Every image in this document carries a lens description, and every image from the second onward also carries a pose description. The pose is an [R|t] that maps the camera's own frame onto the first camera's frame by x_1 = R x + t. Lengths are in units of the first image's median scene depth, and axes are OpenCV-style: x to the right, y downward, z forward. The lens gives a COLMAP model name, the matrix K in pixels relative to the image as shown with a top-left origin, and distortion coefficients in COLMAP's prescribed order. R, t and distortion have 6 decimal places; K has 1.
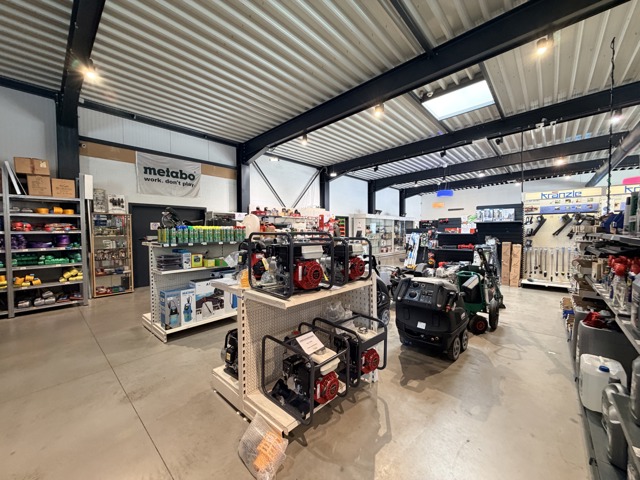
lens RADIAL K [[258.0, 0, 320.0], [0, 258.0, 240.0], [0, 0, 1]] dist [-0.000202, 0.000053]
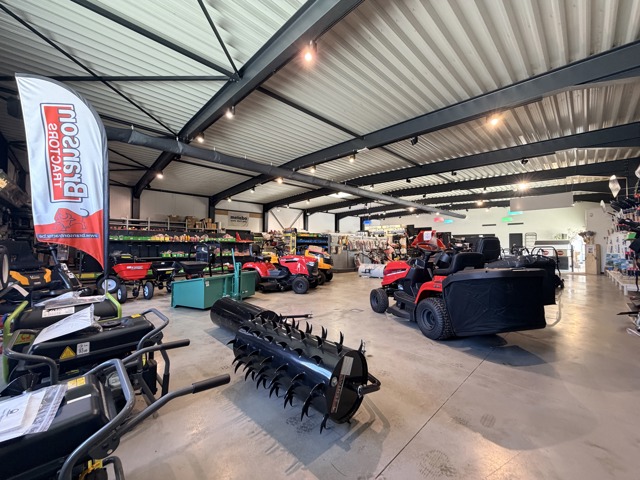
lens RADIAL K [[258.0, 0, 320.0], [0, 258.0, 240.0], [0, 0, 1]] dist [-0.000202, 0.000053]
pose [[0.997534, 0.001796, -0.070162, 0.365861], [-0.006364, 0.997869, -0.064936, 0.112855], [0.069896, 0.065223, 0.995420, -1.302608]]
